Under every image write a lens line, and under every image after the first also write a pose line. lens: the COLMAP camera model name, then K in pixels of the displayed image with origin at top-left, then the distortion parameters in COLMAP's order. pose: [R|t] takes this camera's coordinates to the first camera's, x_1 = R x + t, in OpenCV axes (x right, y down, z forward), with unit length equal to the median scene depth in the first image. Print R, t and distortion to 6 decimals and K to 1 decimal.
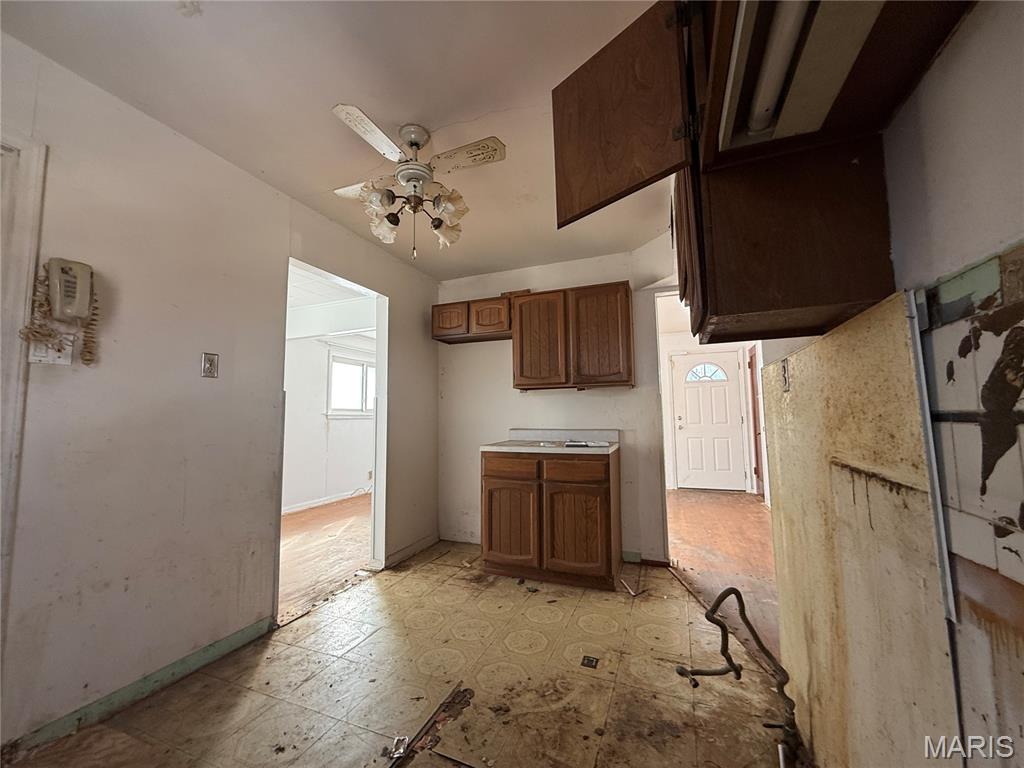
lens RADIAL K [[407.4, 0, 511.4], [0, 407.4, 382.1], [0, 0, 1]] dist [-0.000761, -0.000061]
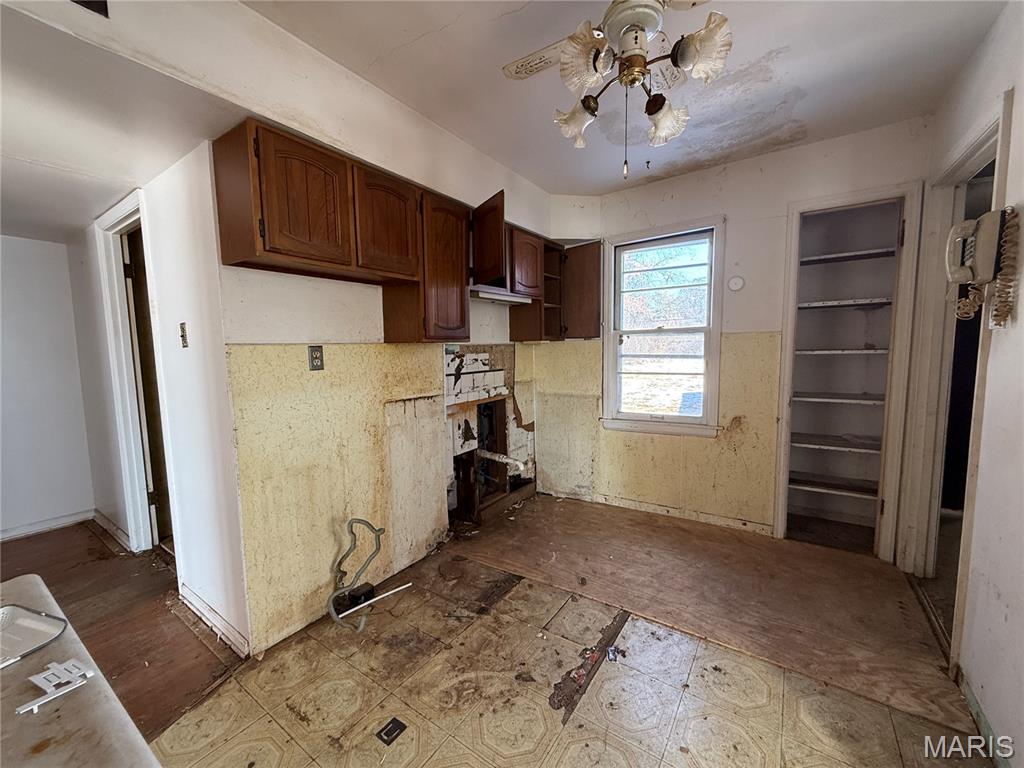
lens RADIAL K [[407.4, 0, 508.9], [0, 407.4, 386.8], [0, 0, 1]] dist [-0.000761, -0.000061]
pose [[-0.973575, 0.006925, 0.228265, -0.224882], [0.010410, 0.999847, 0.014067, 0.059737], [-0.228132, 0.016071, -0.973498, 1.973962]]
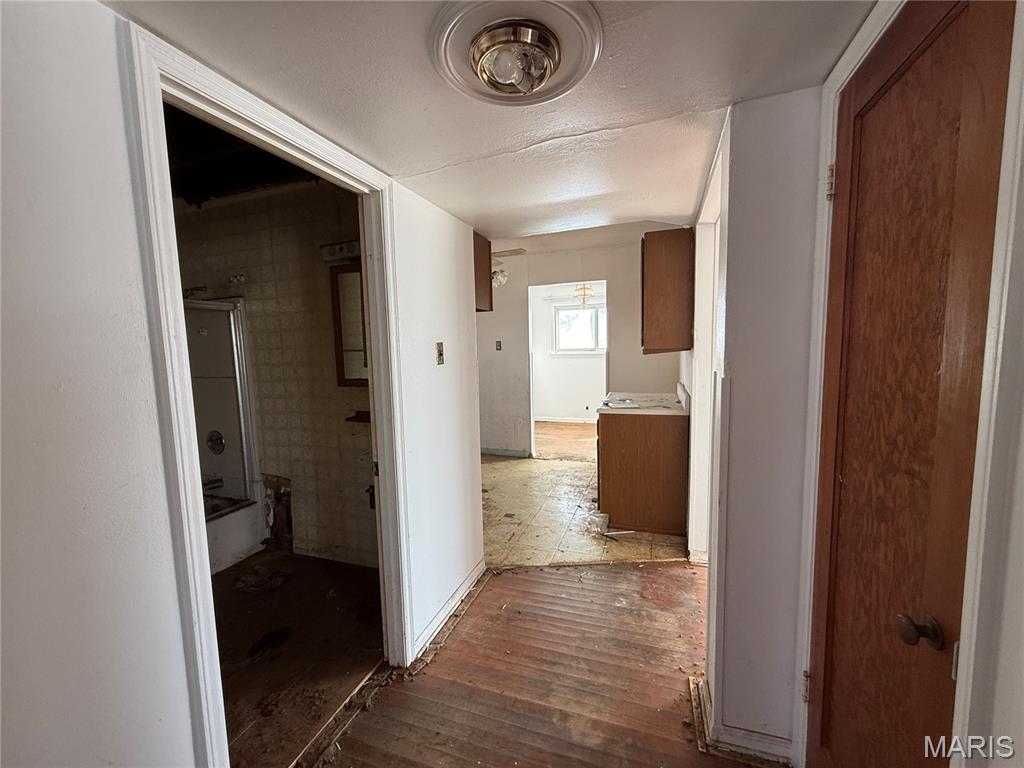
lens RADIAL K [[407.4, 0, 514.6], [0, 407.4, 383.3], [0, 0, 1]] dist [-0.000761, -0.000061]
pose [[0.039600, 0.110250, -0.993115, 2.277055], [0.110531, 0.987311, 0.114014, -0.110525], [0.993083, -0.114285, 0.026912, 1.234394]]
